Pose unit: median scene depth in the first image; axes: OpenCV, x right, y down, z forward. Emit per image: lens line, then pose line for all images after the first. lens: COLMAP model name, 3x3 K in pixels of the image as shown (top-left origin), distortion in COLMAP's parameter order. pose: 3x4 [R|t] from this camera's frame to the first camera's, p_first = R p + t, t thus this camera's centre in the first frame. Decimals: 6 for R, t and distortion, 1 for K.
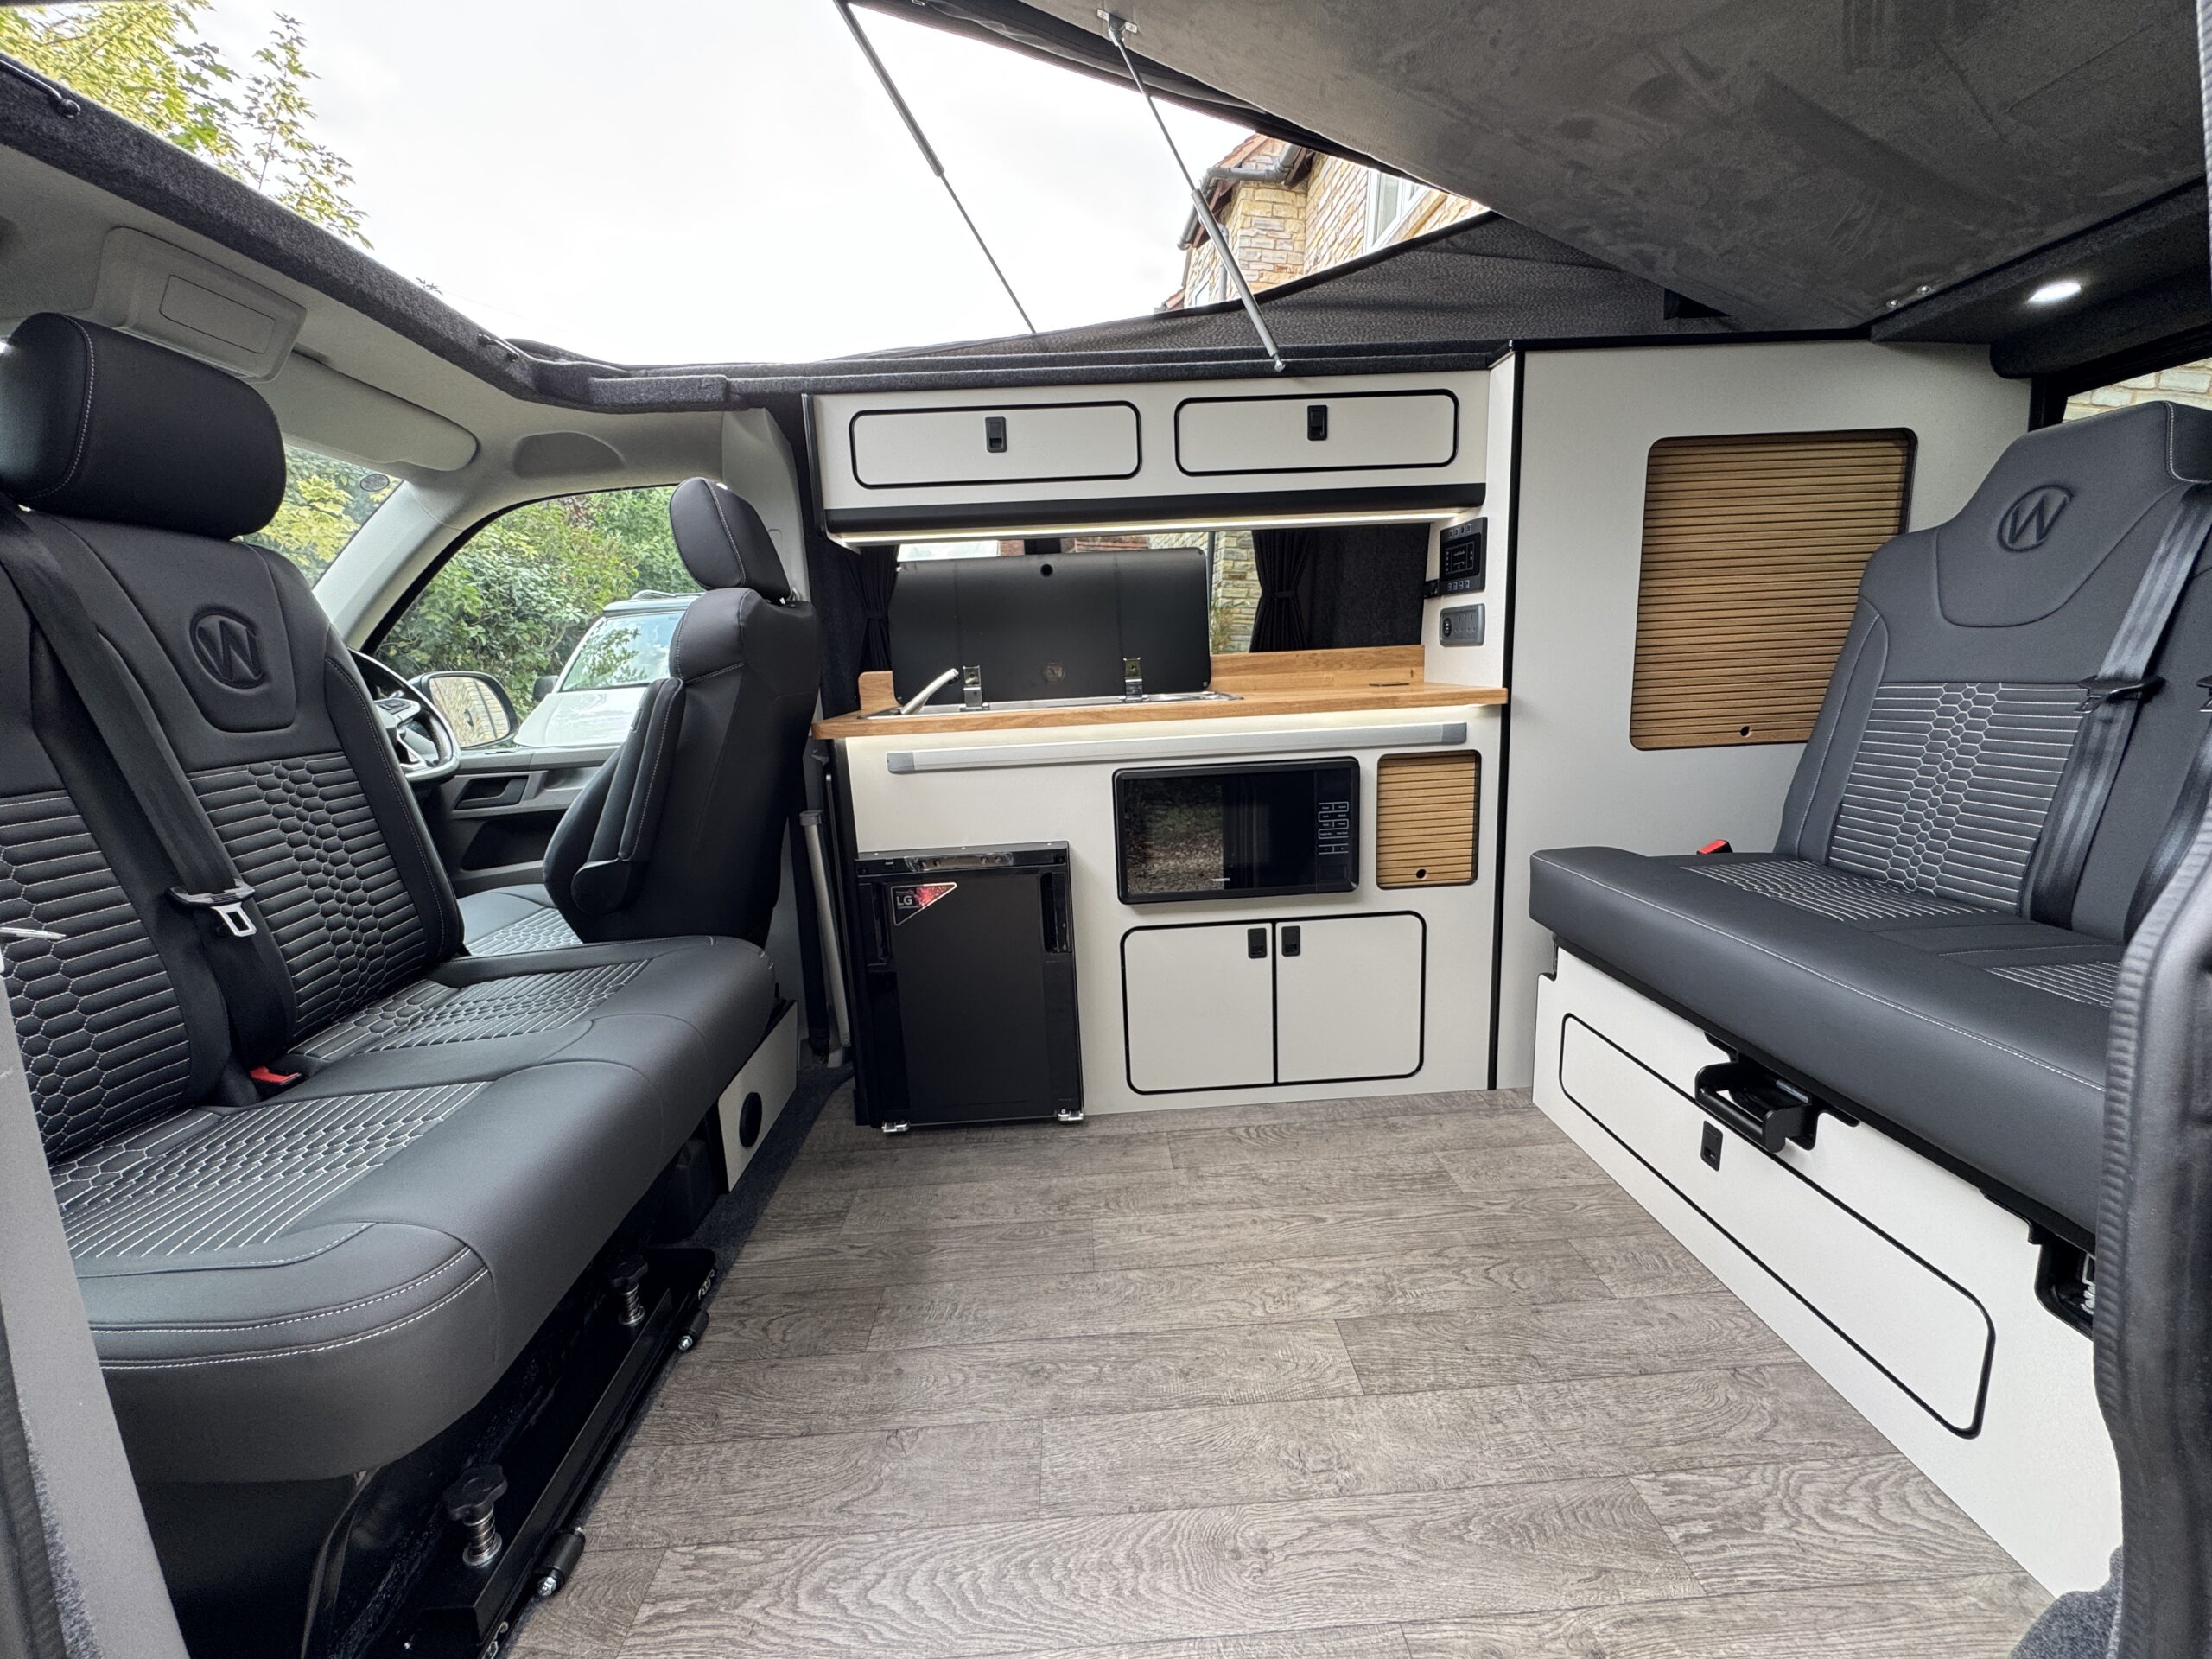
lens RADIAL K [[889.2, 0, 1103.7], [0, 889.2, 826.9], [0, 0, 1]] dist [-0.003063, 0.000411]
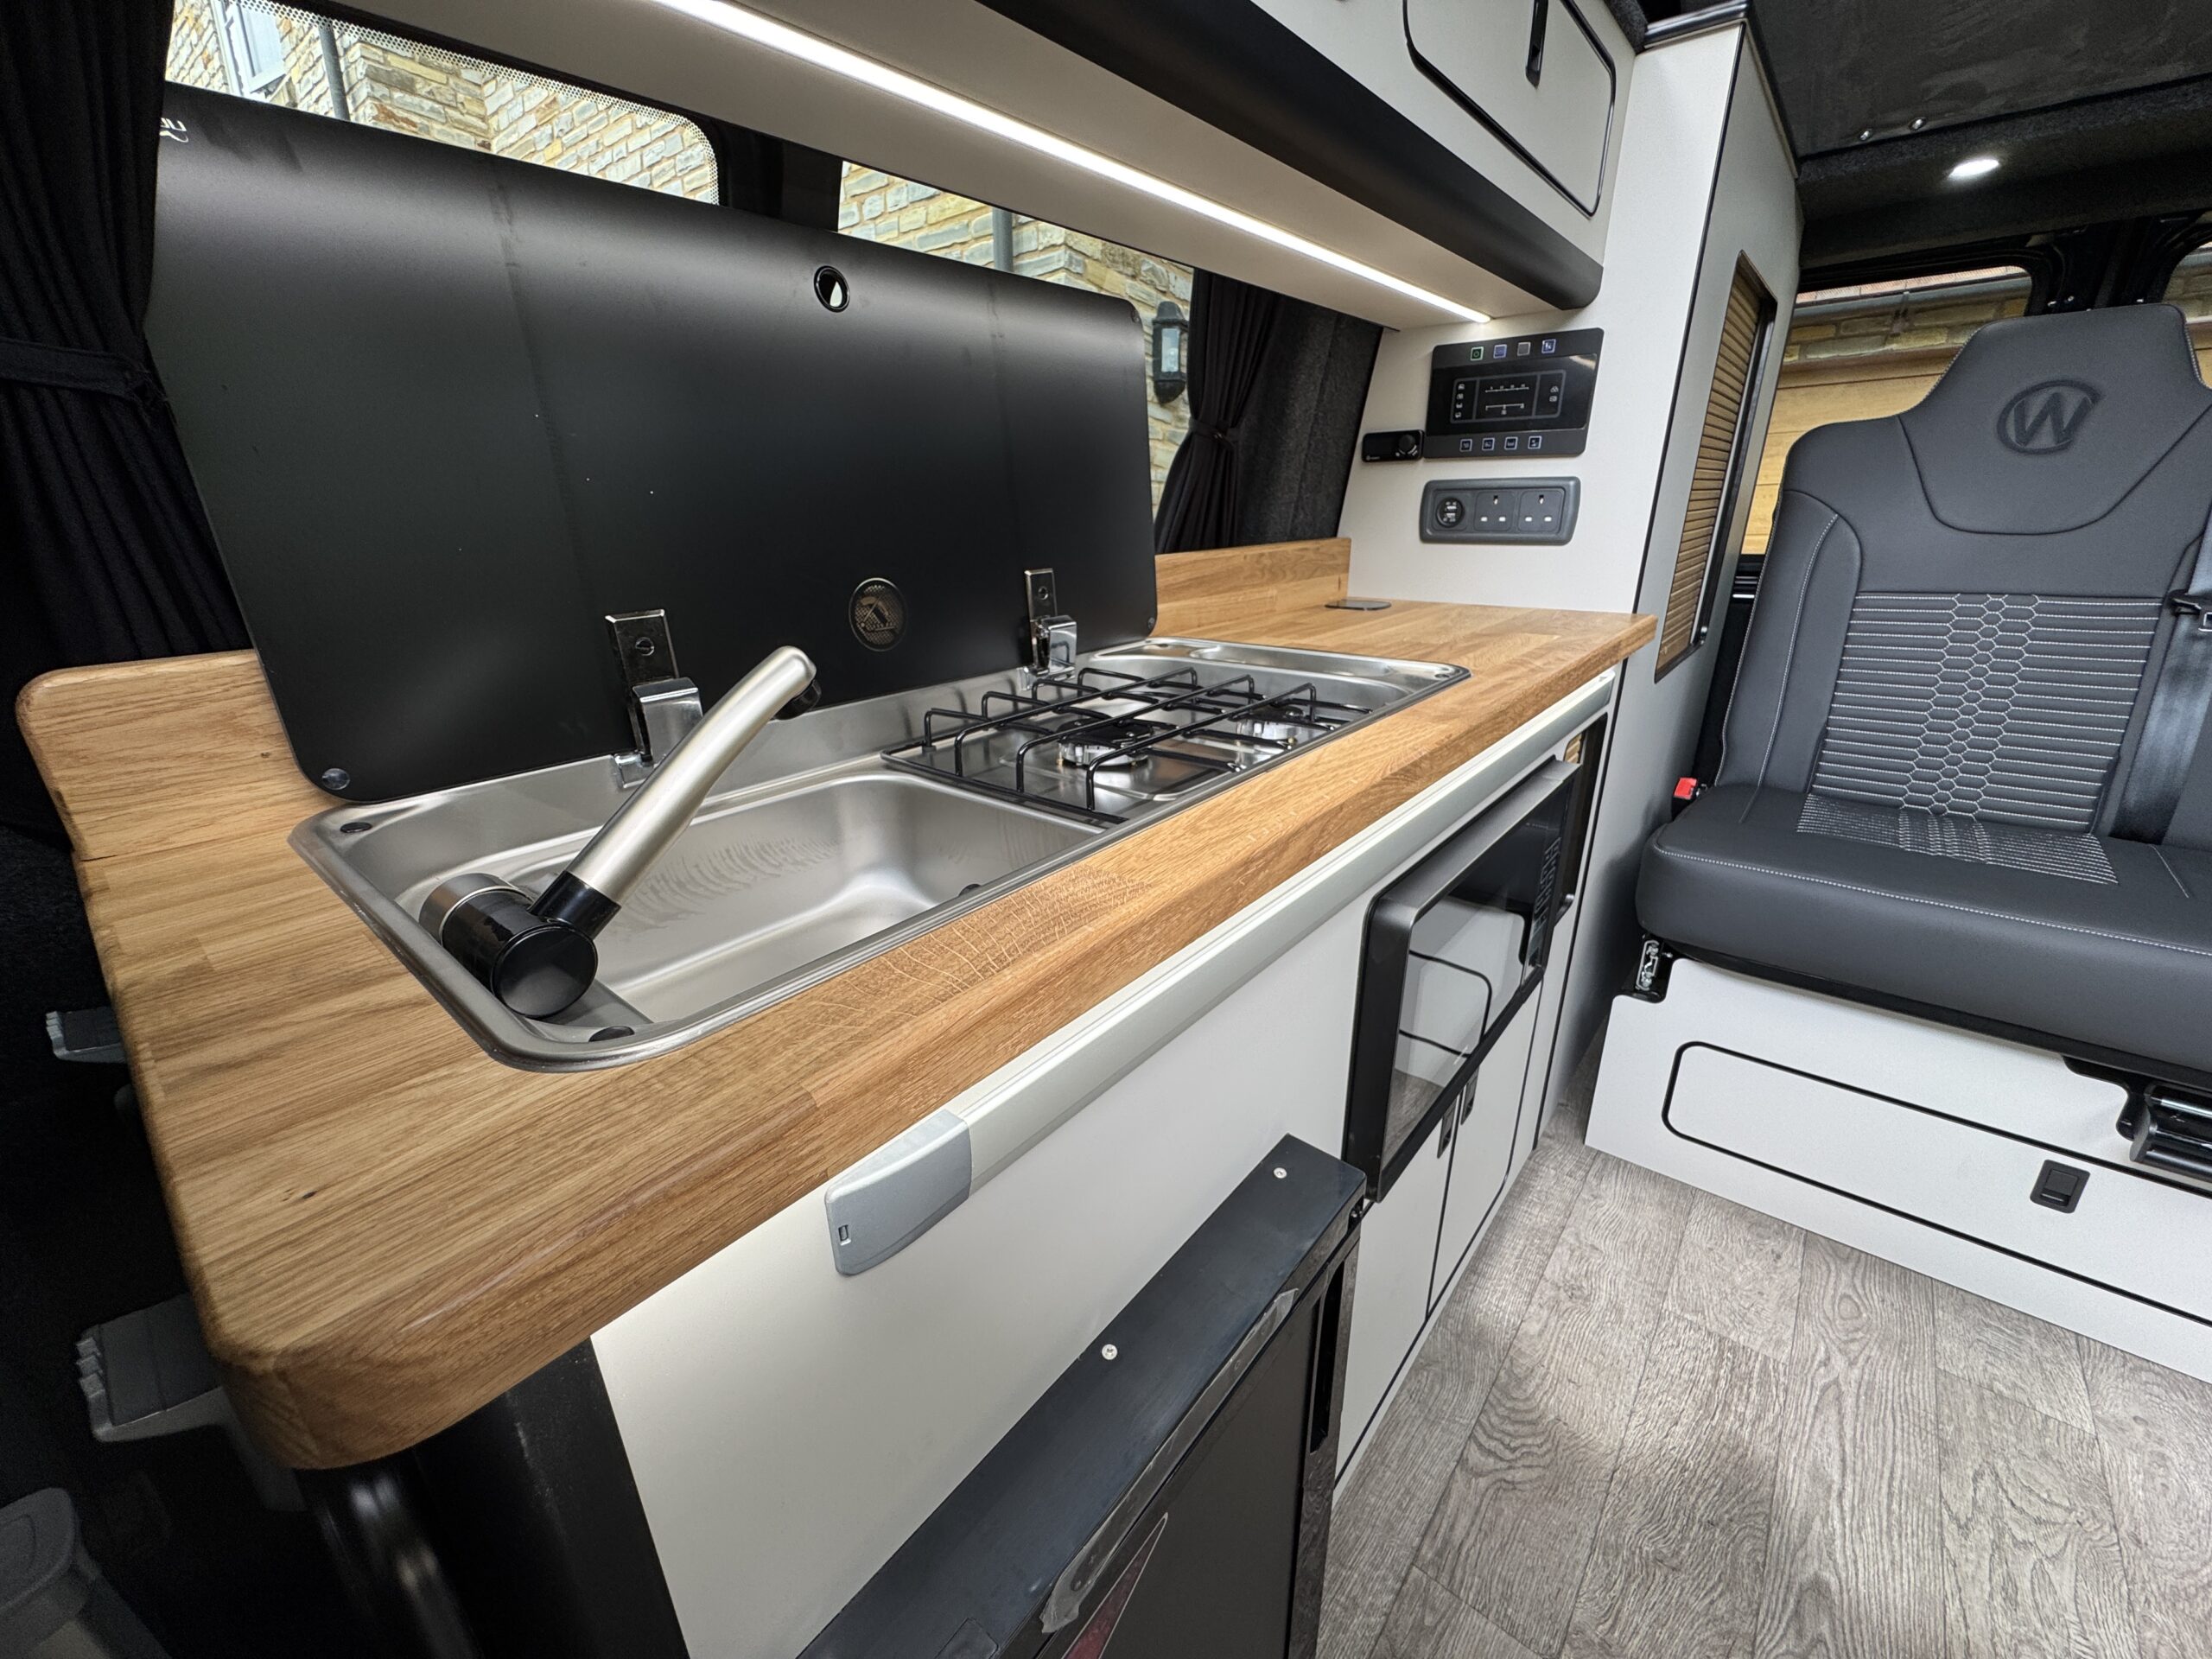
lens RADIAL K [[889.2, 0, 1105.3], [0, 889.2, 827.5], [0, 0, 1]] dist [-0.003063, 0.000411]
pose [[0.667076, -0.226486, 0.709727, -0.322029], [0.128275, 0.973359, 0.190049, -0.183301], [-0.733863, -0.035737, 0.678357, 0.862275]]
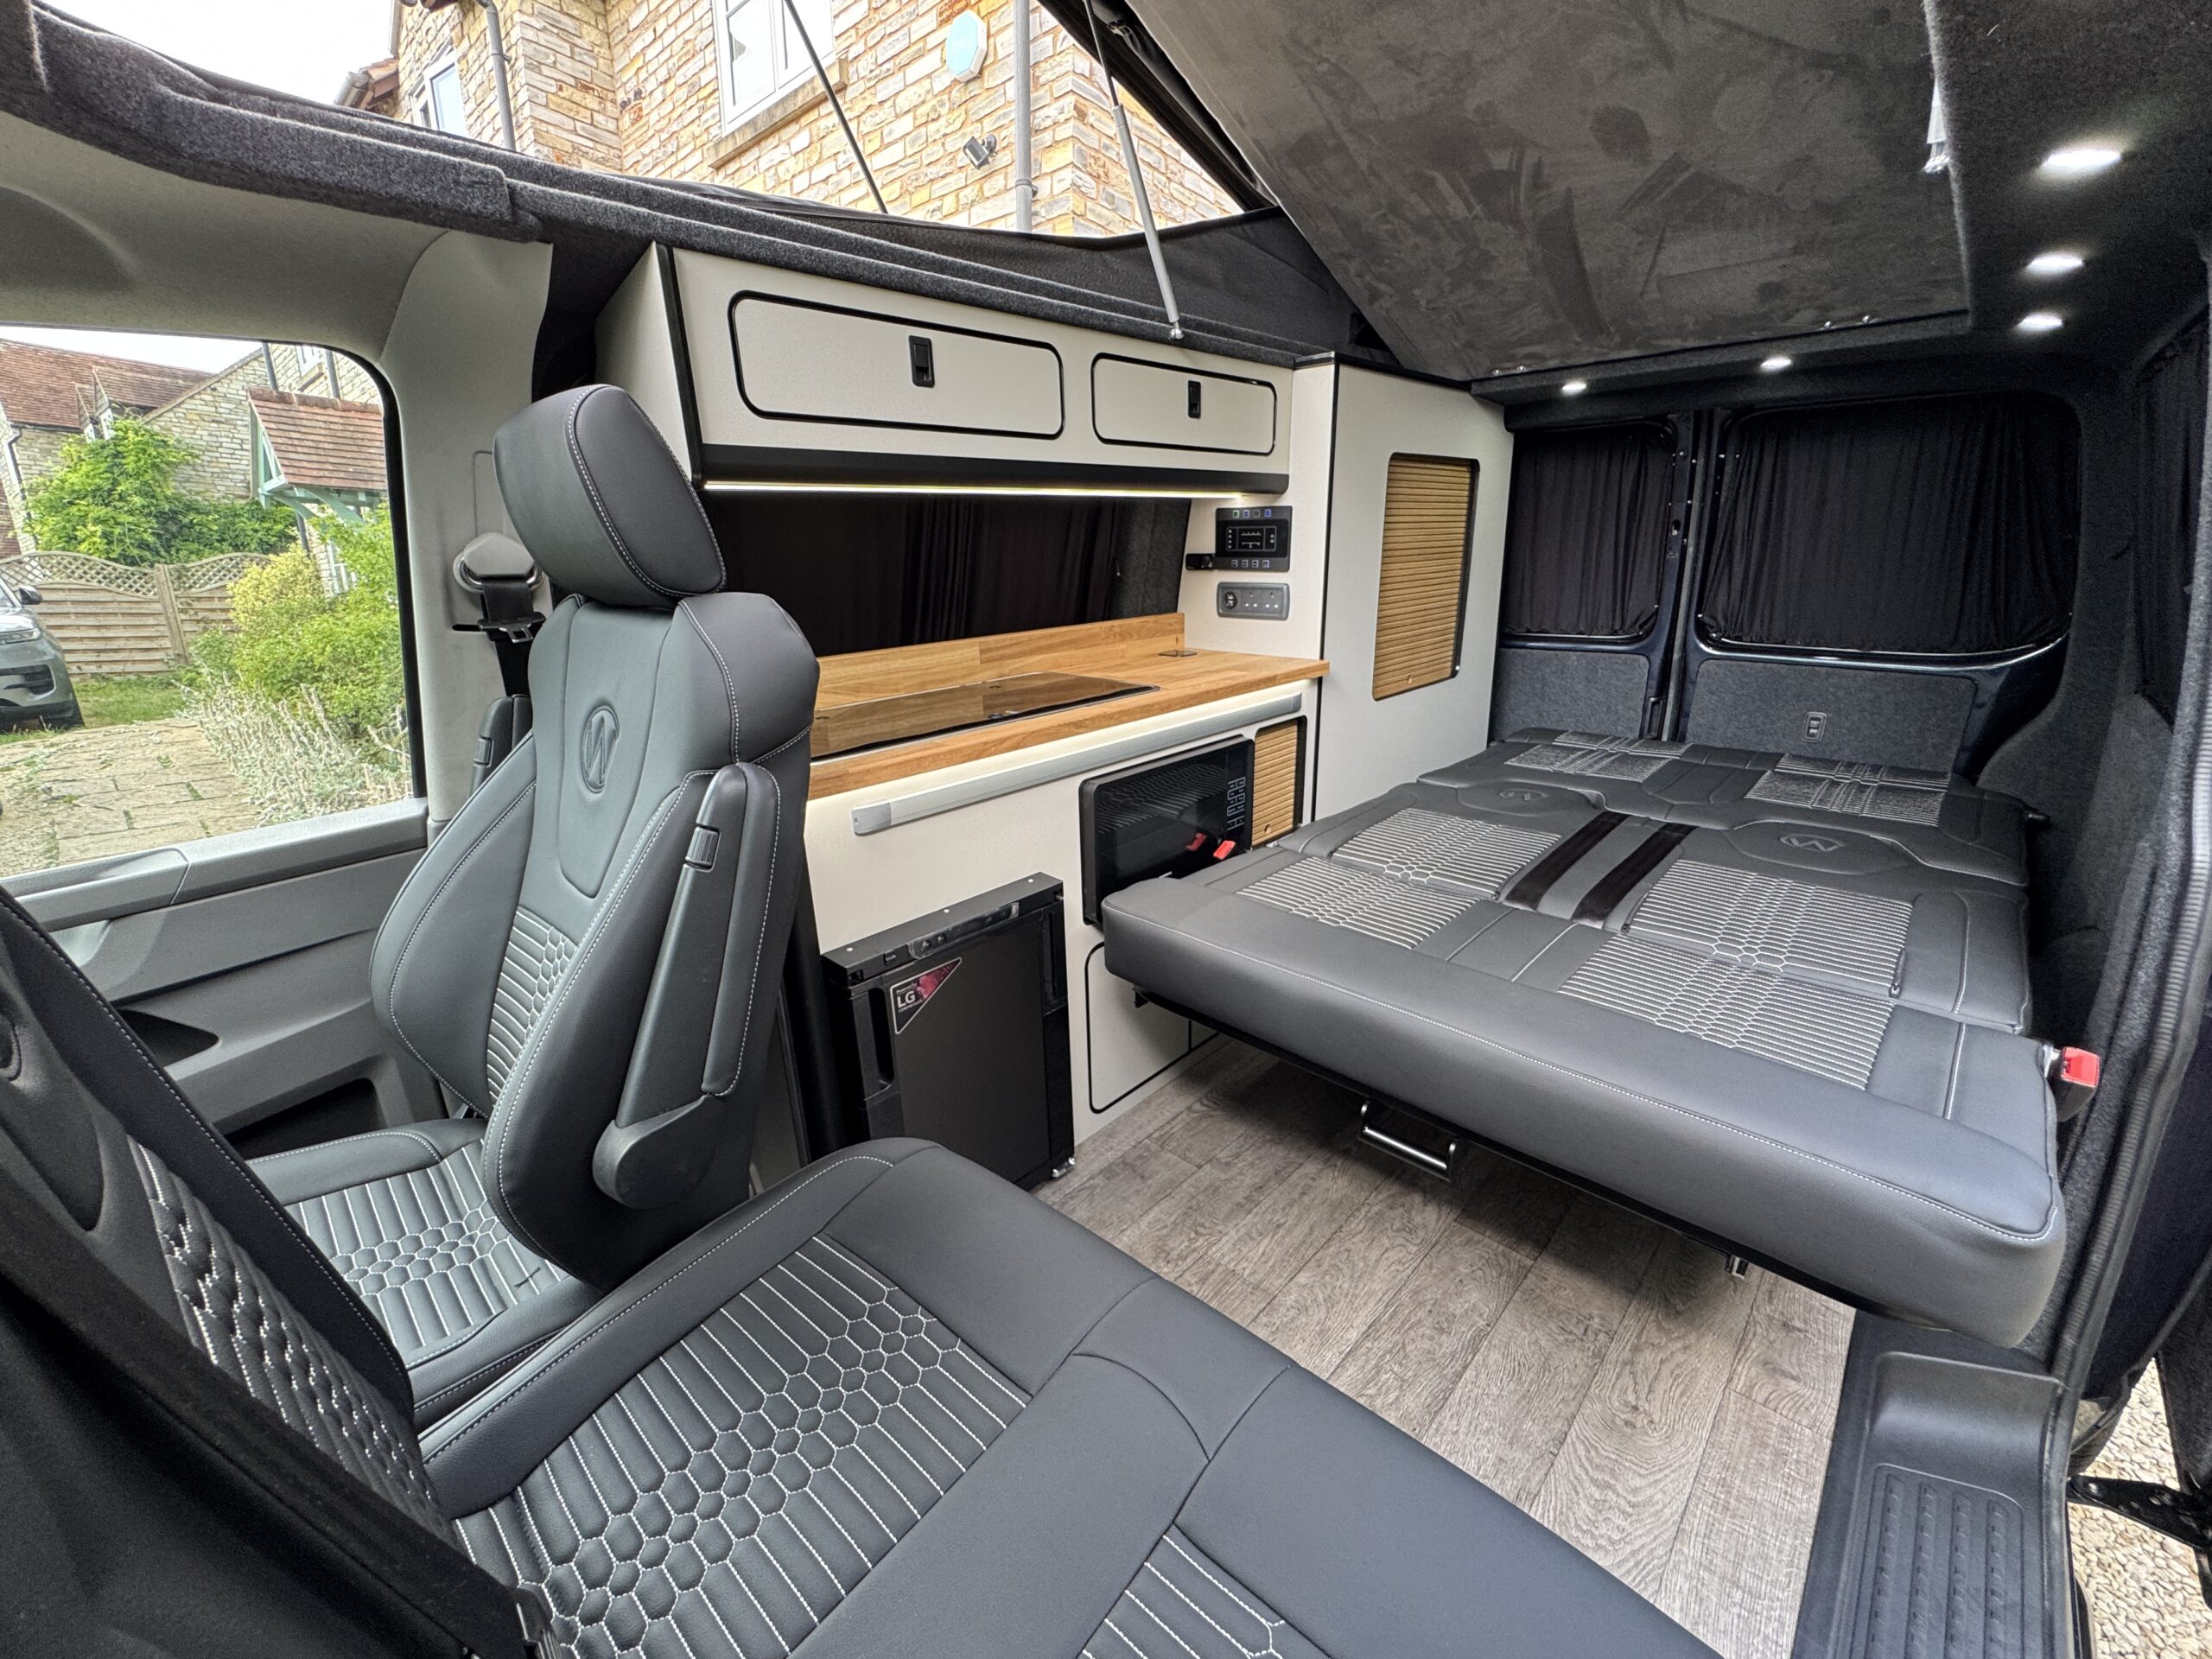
lens RADIAL K [[889.2, 0, 1105.6], [0, 889.2, 828.2], [0, 0, 1]] dist [-0.003063, 0.000411]
pose [[0.718840, -0.191817, 0.668188, -0.588976], [0.122296, 0.981082, 0.150073, -0.153934], [-0.684334, -0.026162, 0.728699, 0.349379]]
